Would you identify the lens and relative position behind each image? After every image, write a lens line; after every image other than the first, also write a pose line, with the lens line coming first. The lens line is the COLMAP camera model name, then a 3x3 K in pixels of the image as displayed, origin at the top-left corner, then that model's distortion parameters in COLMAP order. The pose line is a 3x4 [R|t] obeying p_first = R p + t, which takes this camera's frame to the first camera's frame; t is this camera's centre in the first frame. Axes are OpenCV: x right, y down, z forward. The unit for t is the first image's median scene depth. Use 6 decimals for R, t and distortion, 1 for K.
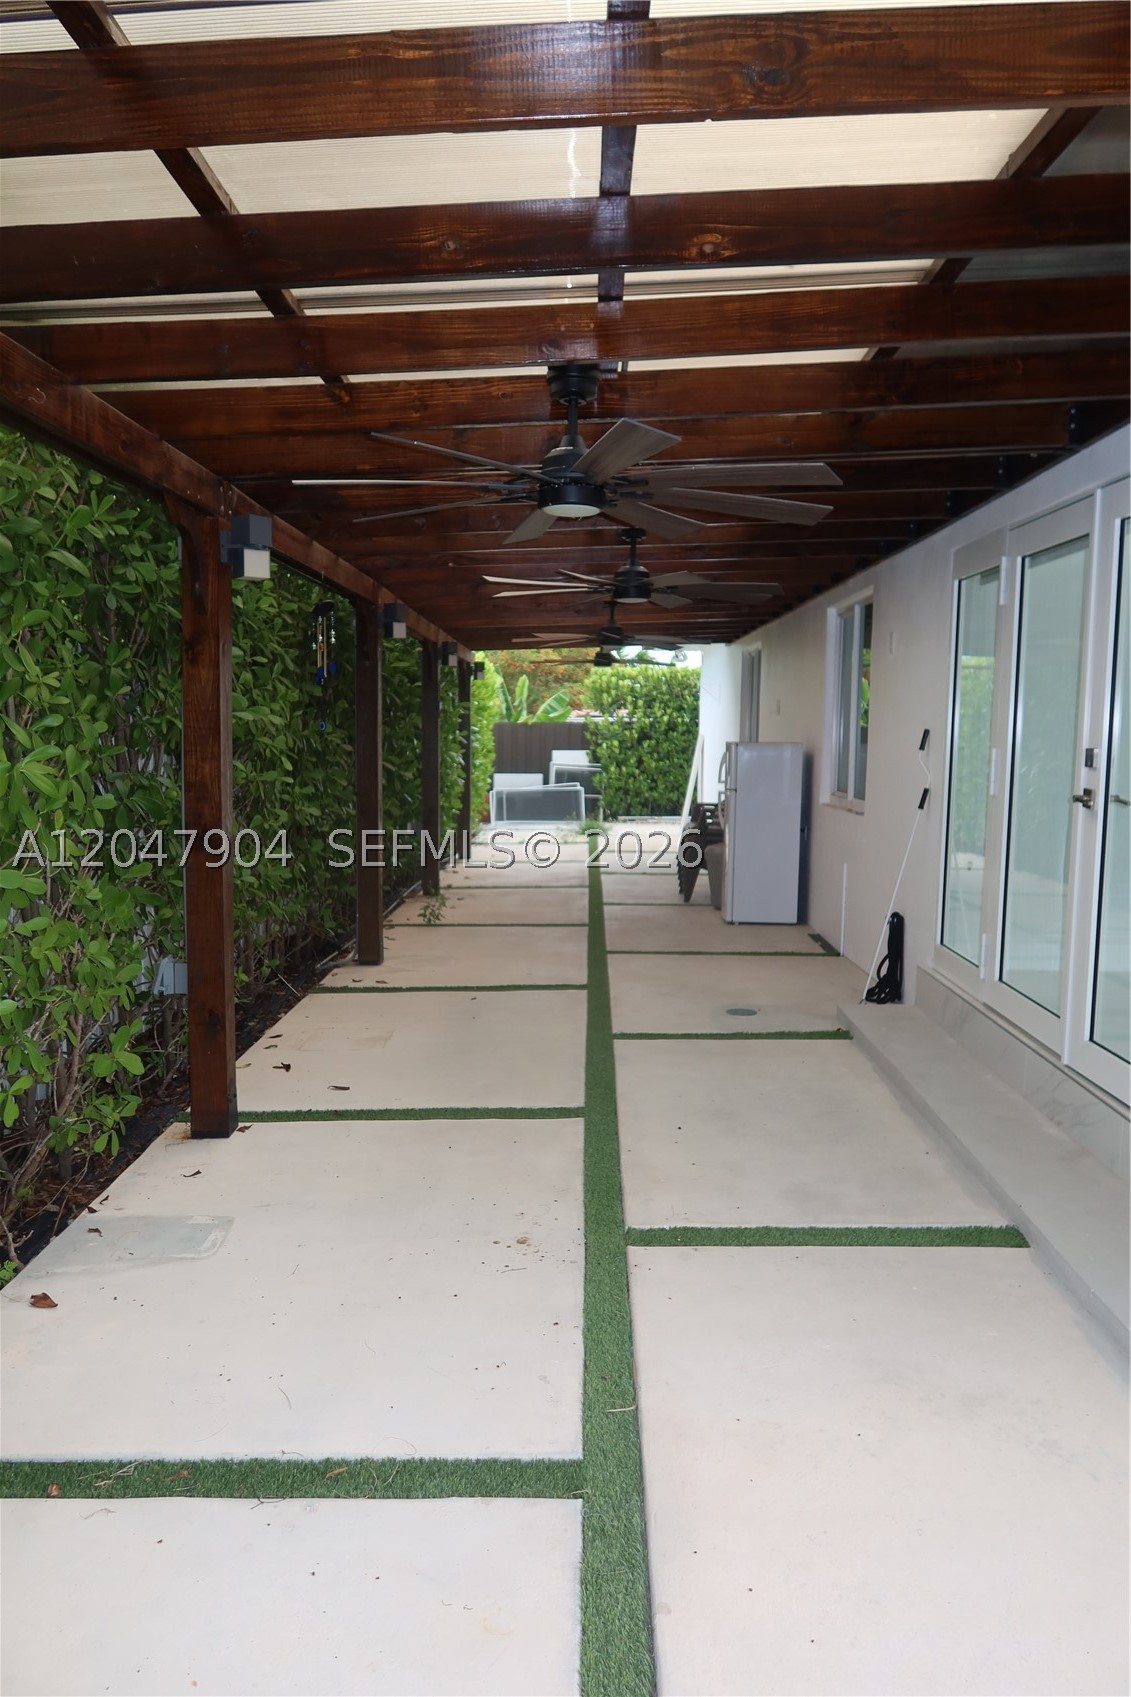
lens RADIAL K [[1164.1, 0, 560.0], [0, 1164.1, 854.9], [0, 0, 1]] dist [-0.016375, -0.004654]
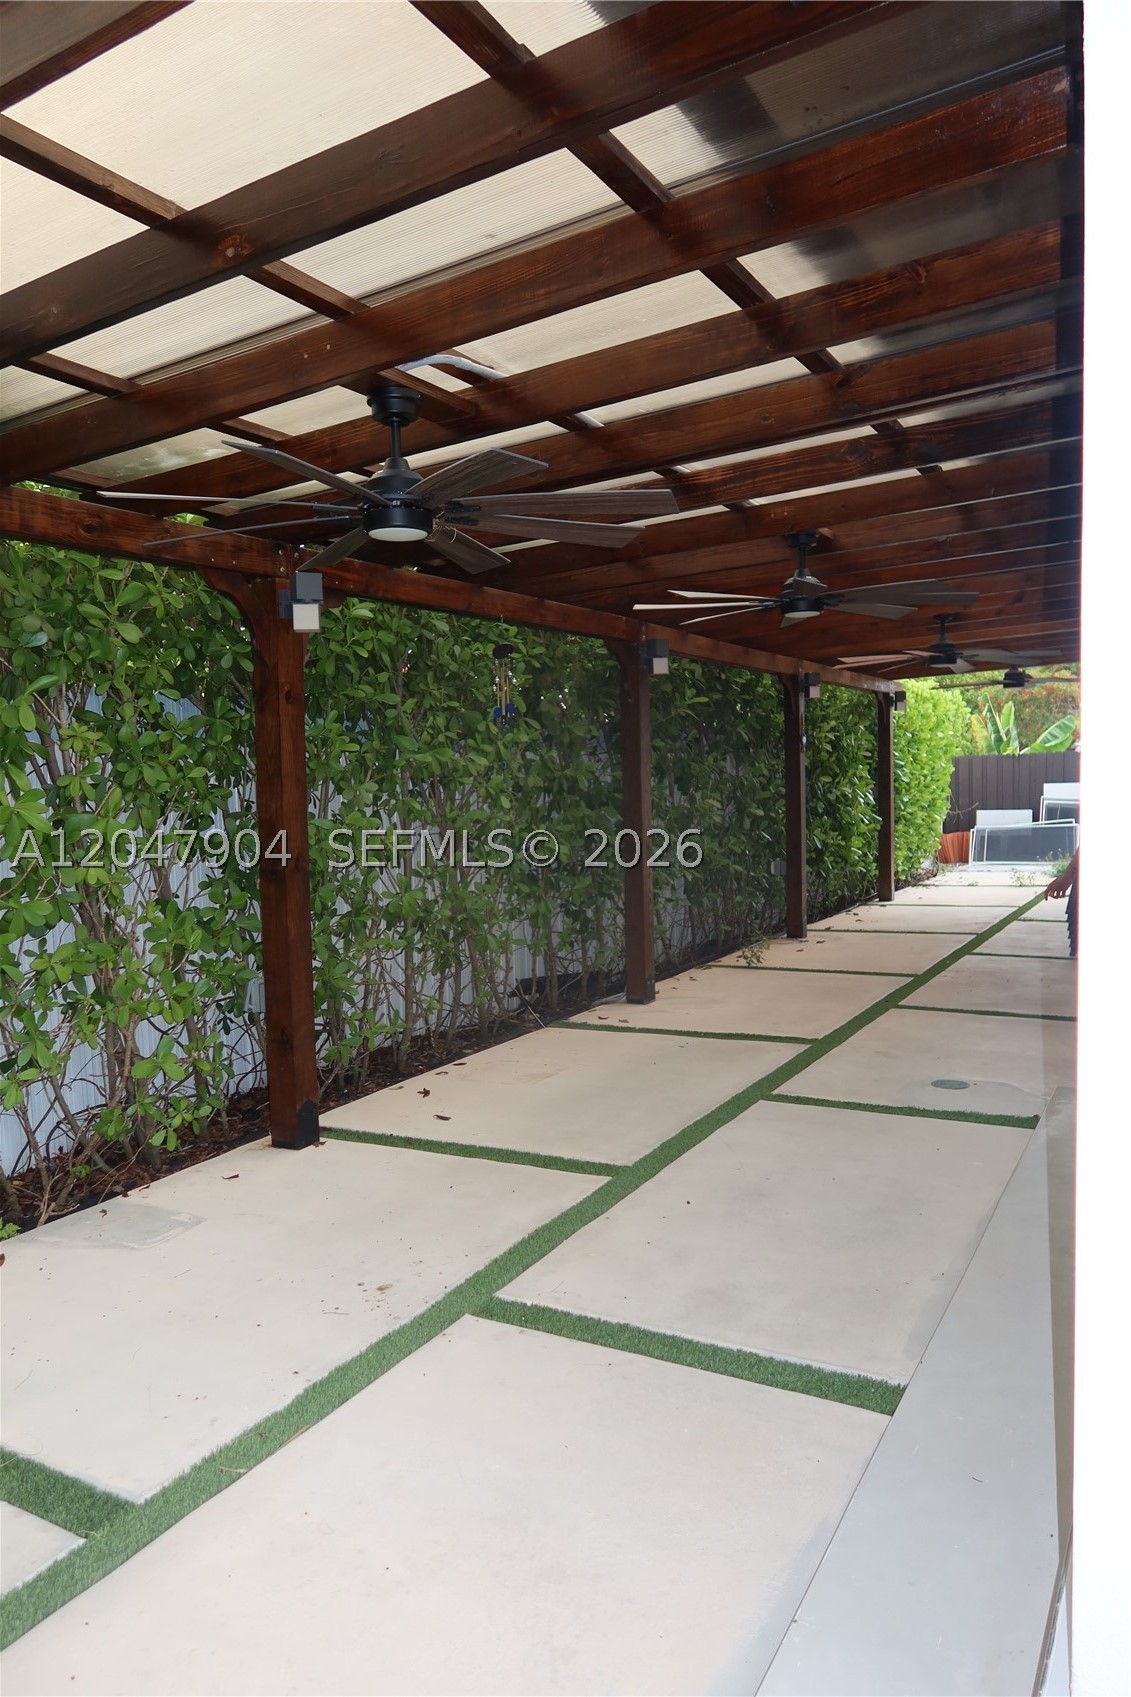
lens RADIAL K [[1164.1, 0, 559.1], [0, 1164.1, 836.9], [0, 0, 1]] dist [-0.016375, -0.004654]
pose [[0.872199, -0.006951, -0.489102, 0.424051], [-0.018297, 0.998736, -0.046822, 0.000942], [0.488809, 0.049788, 0.870969, 0.159788]]
